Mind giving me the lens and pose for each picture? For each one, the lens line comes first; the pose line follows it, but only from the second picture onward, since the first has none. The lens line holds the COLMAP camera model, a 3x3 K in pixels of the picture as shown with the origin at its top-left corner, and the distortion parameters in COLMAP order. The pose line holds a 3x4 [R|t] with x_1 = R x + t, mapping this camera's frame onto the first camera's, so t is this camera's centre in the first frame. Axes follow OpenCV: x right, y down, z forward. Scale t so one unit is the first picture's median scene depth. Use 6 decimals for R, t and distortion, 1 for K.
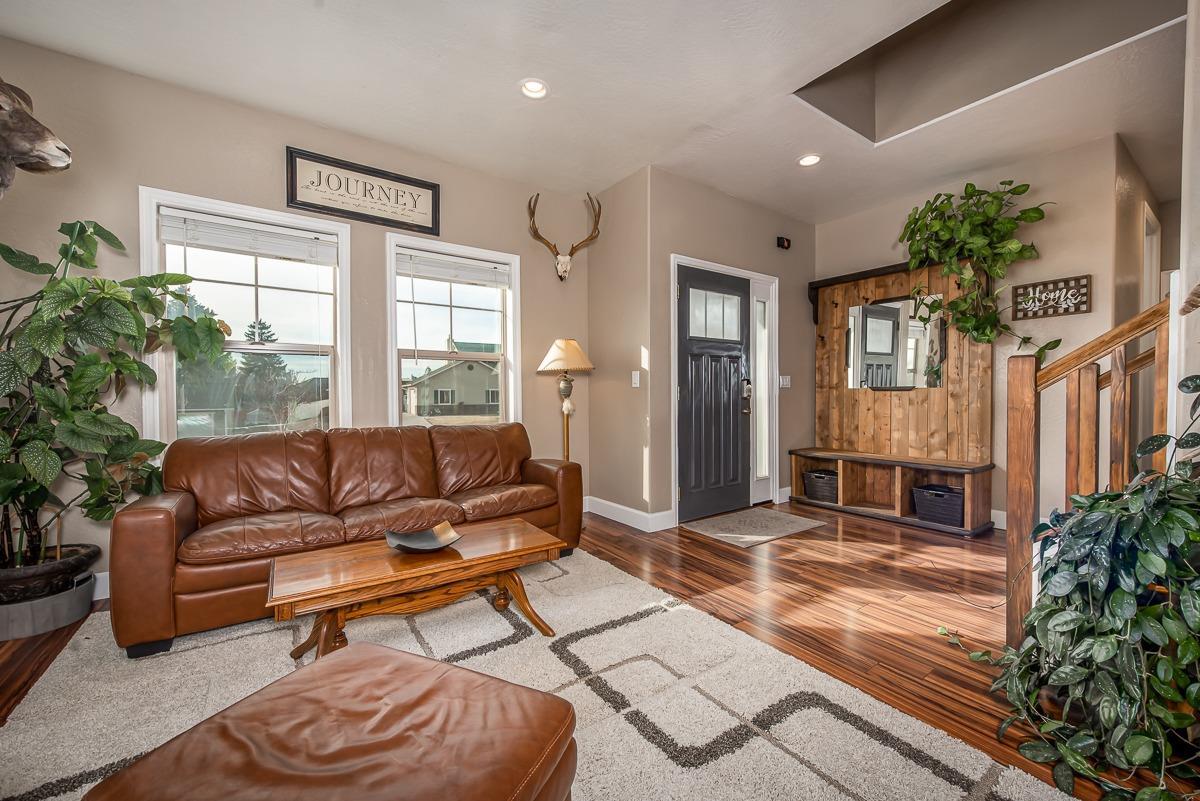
lens RADIAL K [[473.3, 0, 610.4], [0, 473.3, 402.1], [0, 0, 1]] dist [-0.000258, -0.000084]
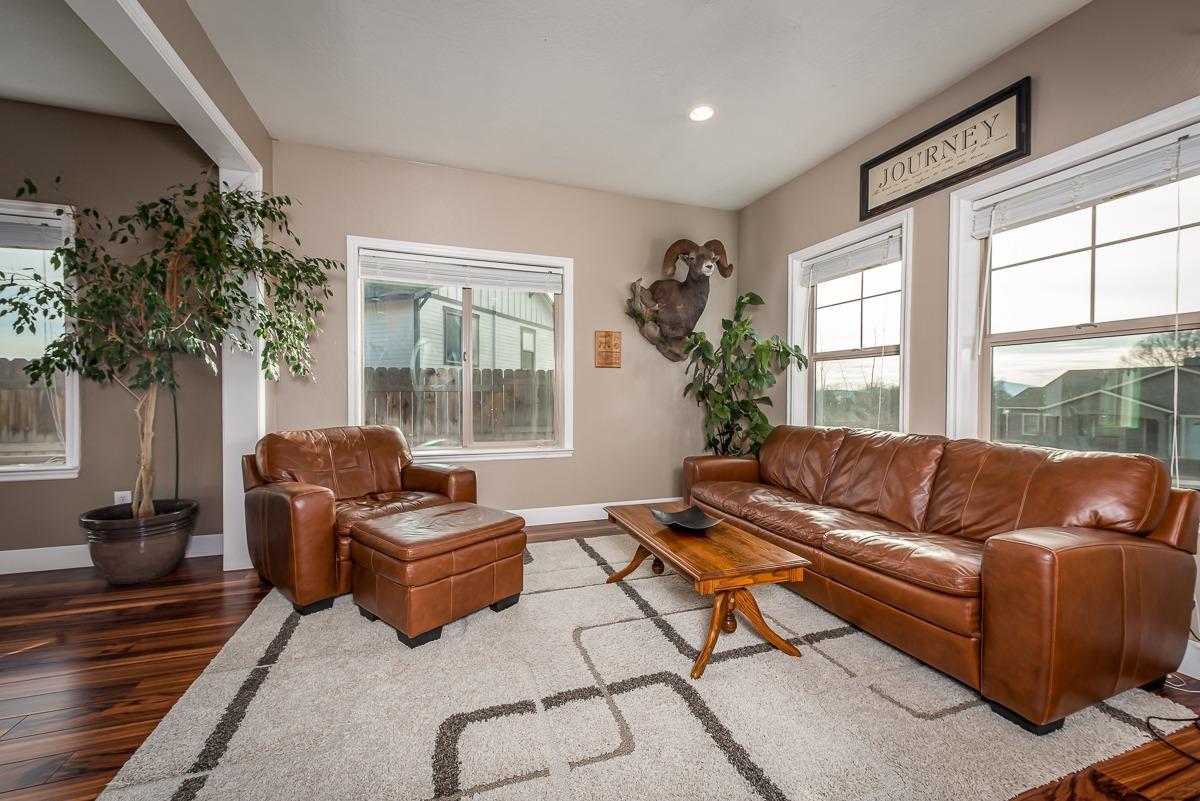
lens RADIAL K [[473.3, 0, 610.4], [0, 473.3, 402.1], [0, 0, 1]] dist [-0.000258, -0.000084]
pose [[-0.267442, 0.013913, -0.963474, 0.493840], [-0.021376, 0.999564, 0.020367, -0.010999], [0.963337, 0.026042, -0.267028, 0.720887]]
